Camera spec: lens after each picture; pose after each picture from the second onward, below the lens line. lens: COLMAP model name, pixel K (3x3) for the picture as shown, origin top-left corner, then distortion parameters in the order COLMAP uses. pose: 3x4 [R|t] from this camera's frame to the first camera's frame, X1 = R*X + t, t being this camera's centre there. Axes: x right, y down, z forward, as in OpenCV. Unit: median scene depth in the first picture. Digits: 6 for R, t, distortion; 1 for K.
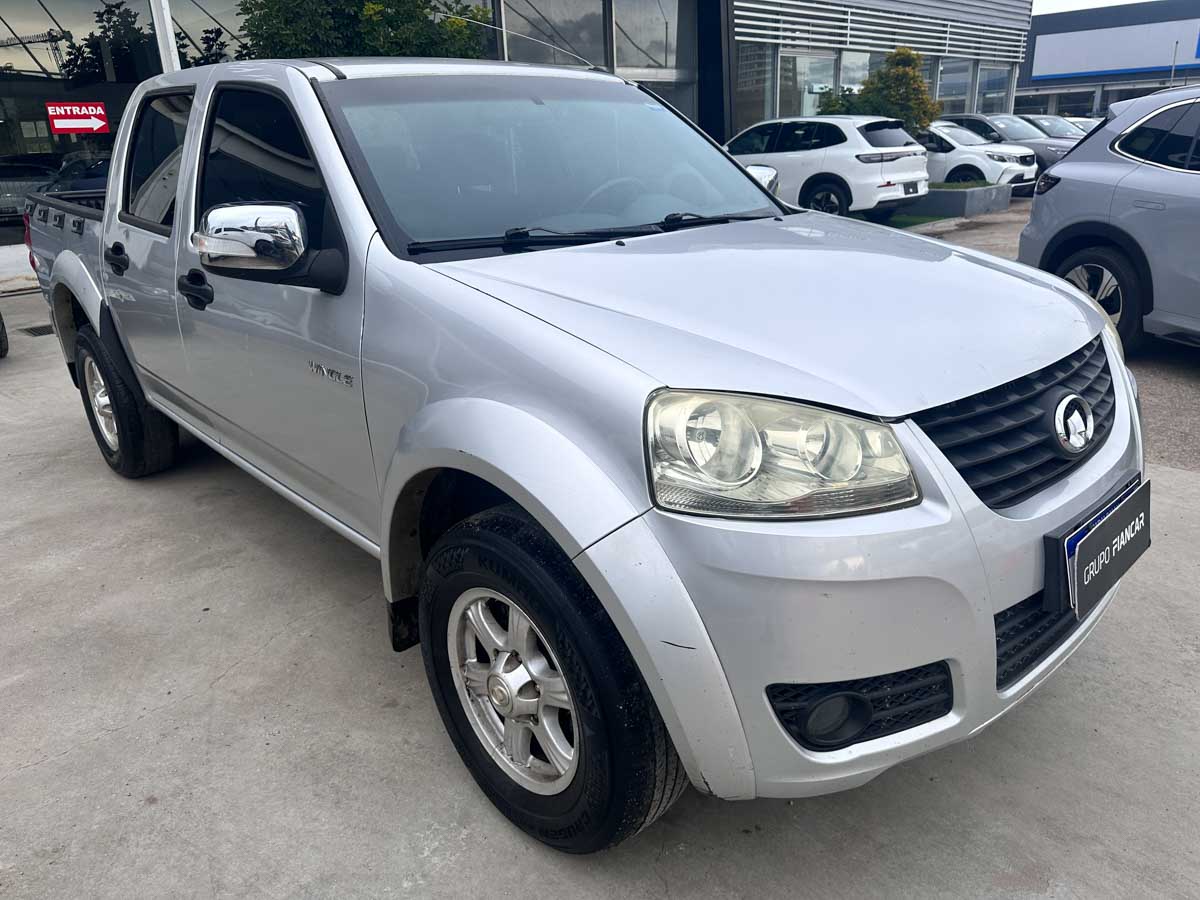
lens RADIAL K [[859.8, 0, 601.4], [0, 859.8, 442.5], [0, 0, 1]] dist [-0.000214, -0.003037]
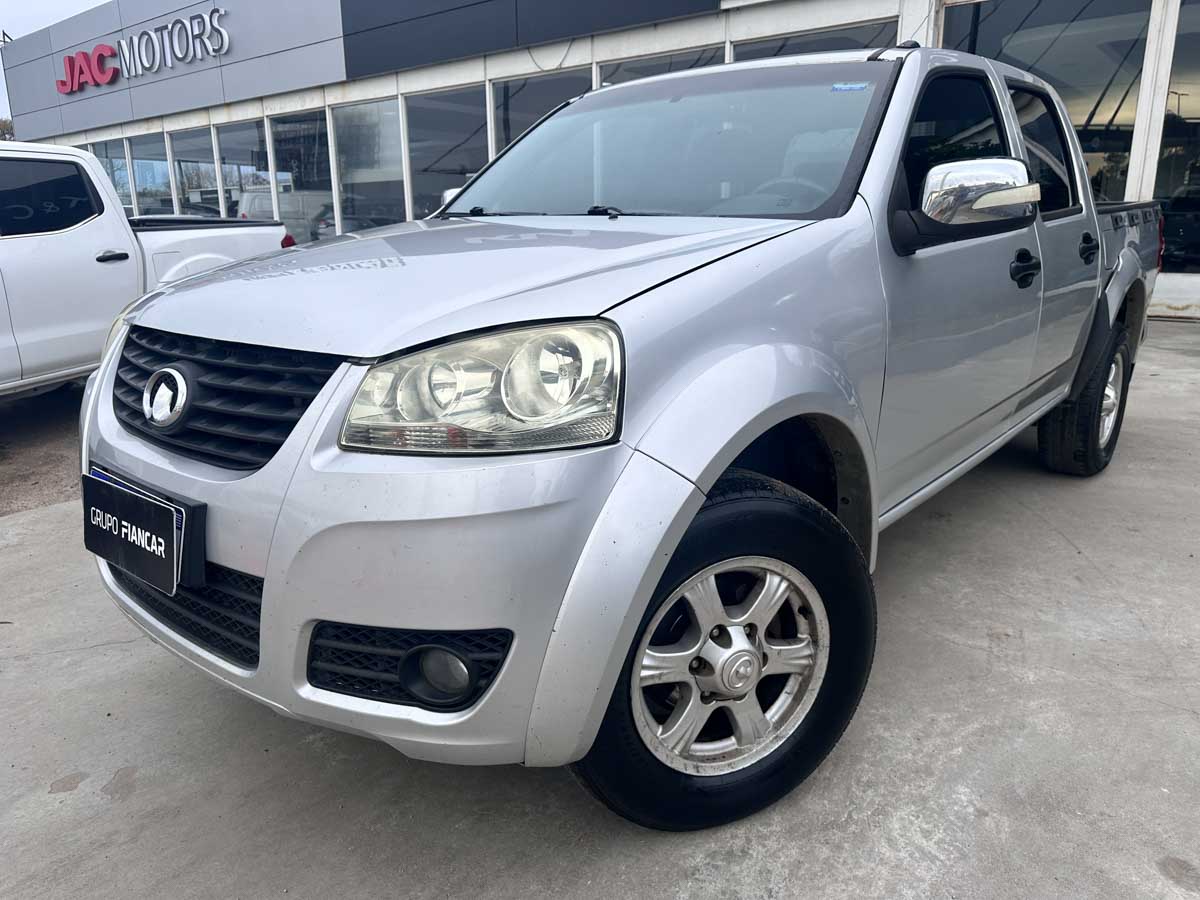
lens RADIAL K [[859.8, 0, 601.4], [0, 859.8, 442.5], [0, 0, 1]] dist [-0.000214, -0.003037]
pose [[0.113682, 0.282598, -0.952478, 0.898737], [-0.318165, 0.918560, 0.234560, -0.210753], [0.941195, 0.276380, 0.194337, 0.742848]]
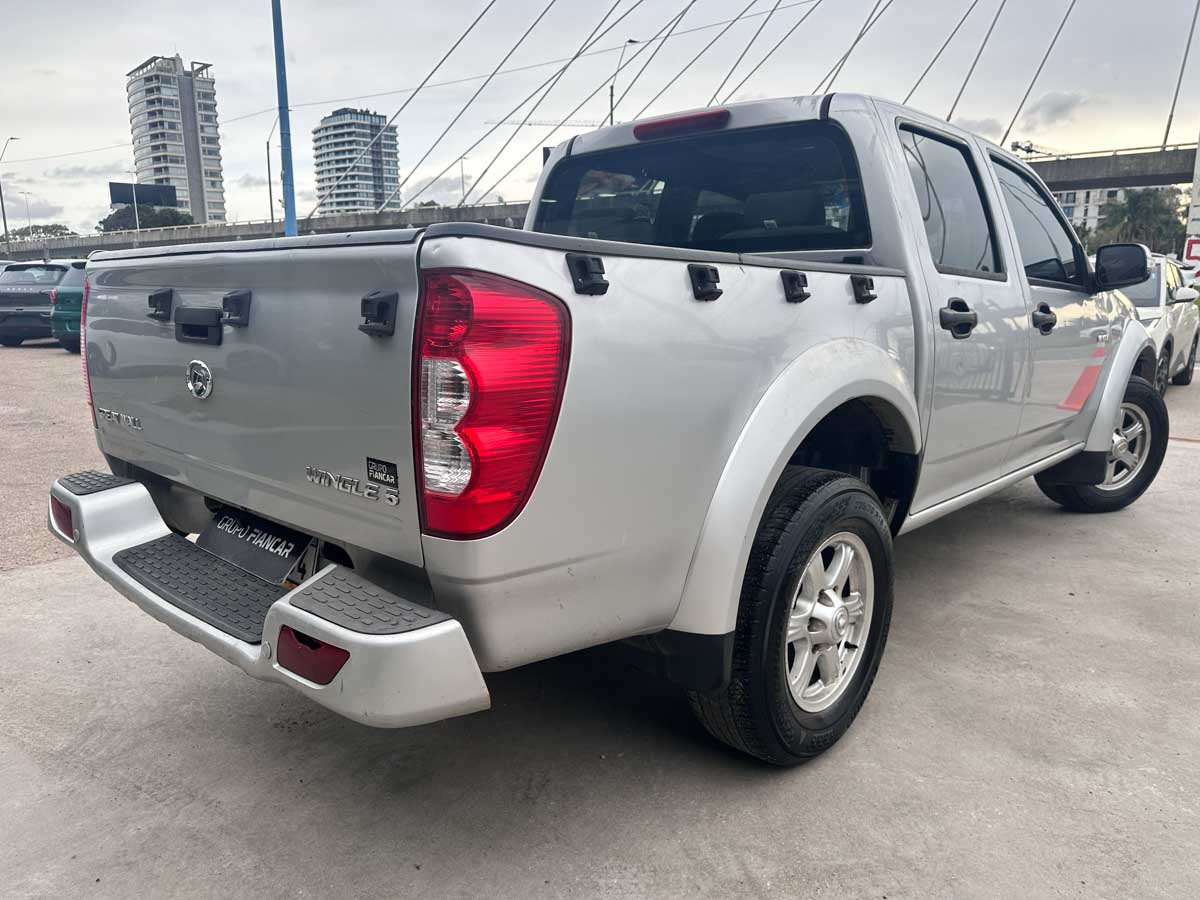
lens RADIAL K [[858.4, 0, 604.1], [0, 858.4, 450.9], [0, 0, 1]] dist [0.009632, -0.021955]
pose [[-0.092270, -0.158058, 0.983109, -1.494949], [0.332764, 0.925661, 0.180053, -0.395491], [-0.938485, 0.343757, -0.032814, 1.554167]]
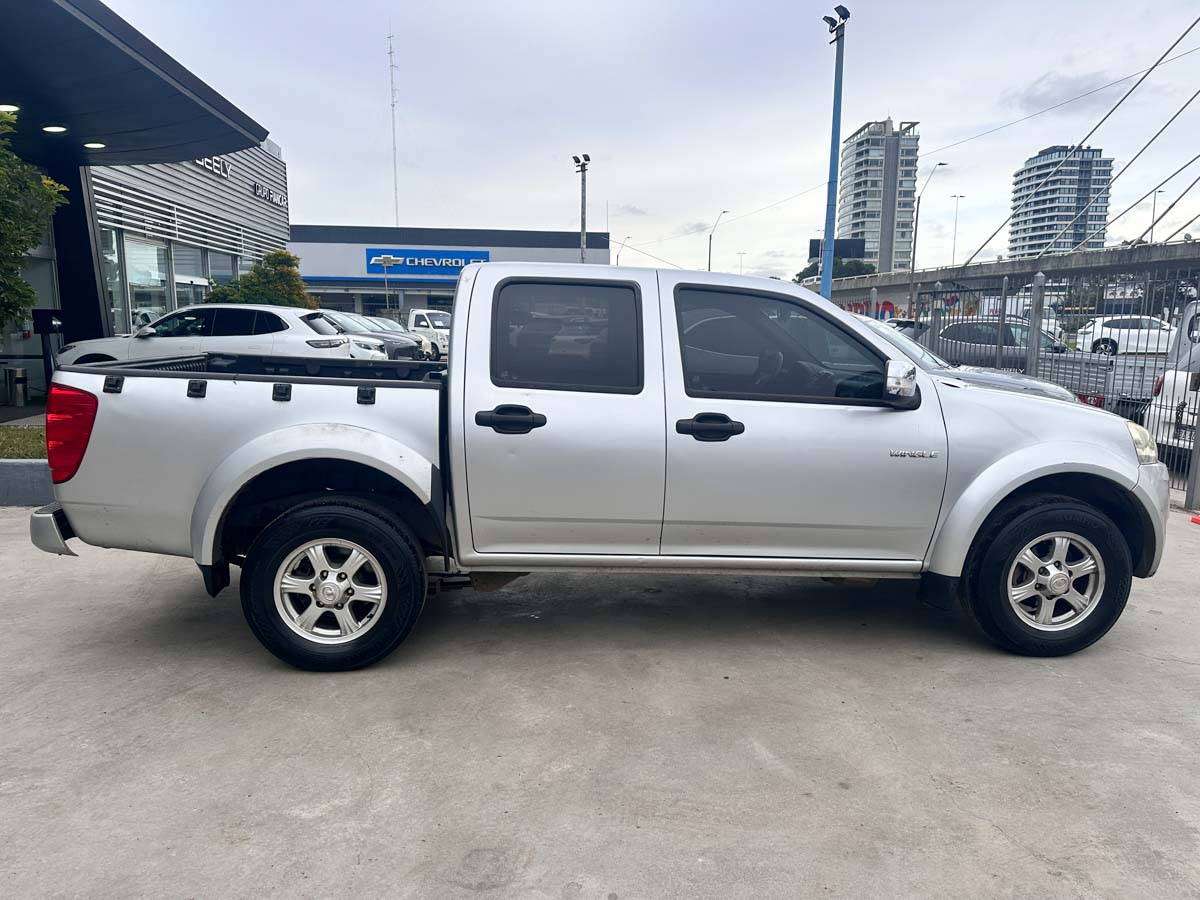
lens RADIAL K [[858.4, 0, 604.1], [0, 858.4, 450.9], [0, 0, 1]] dist [0.009632, -0.021955]
pose [[0.613813, -0.075613, 0.785822, -1.518597], [0.230054, 0.969332, -0.086428, -0.057856], [-0.755188, 0.233832, 0.612384, 0.299837]]
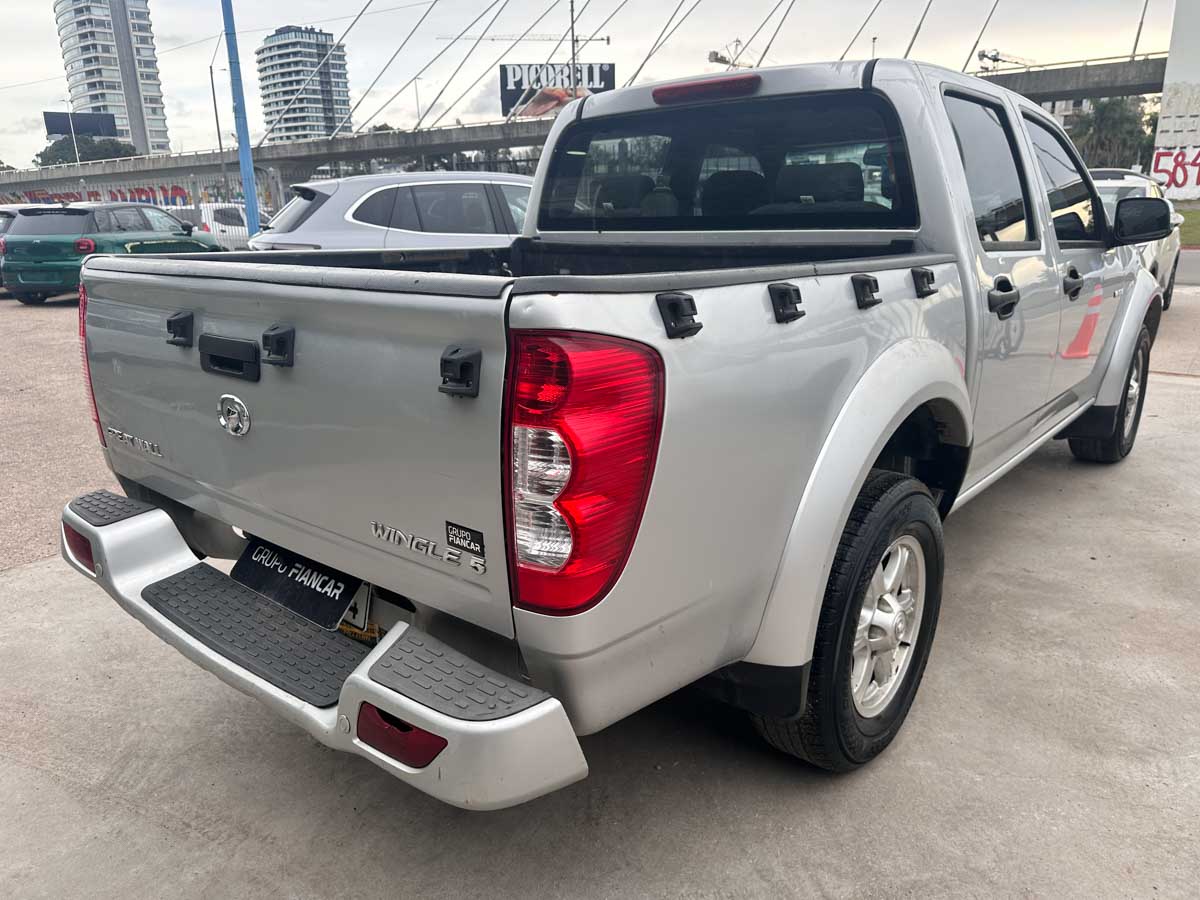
lens RADIAL K [[861.9, 0, 602.7], [0, 861.9, 452.3], [0, 0, 1]] dist [-0.005454, -0.005473]
pose [[-0.131801, -0.237974, 0.962287, -1.442233], [0.352932, 0.895879, 0.269890, -0.473505], [-0.926319, 0.375193, -0.034089, 1.590327]]
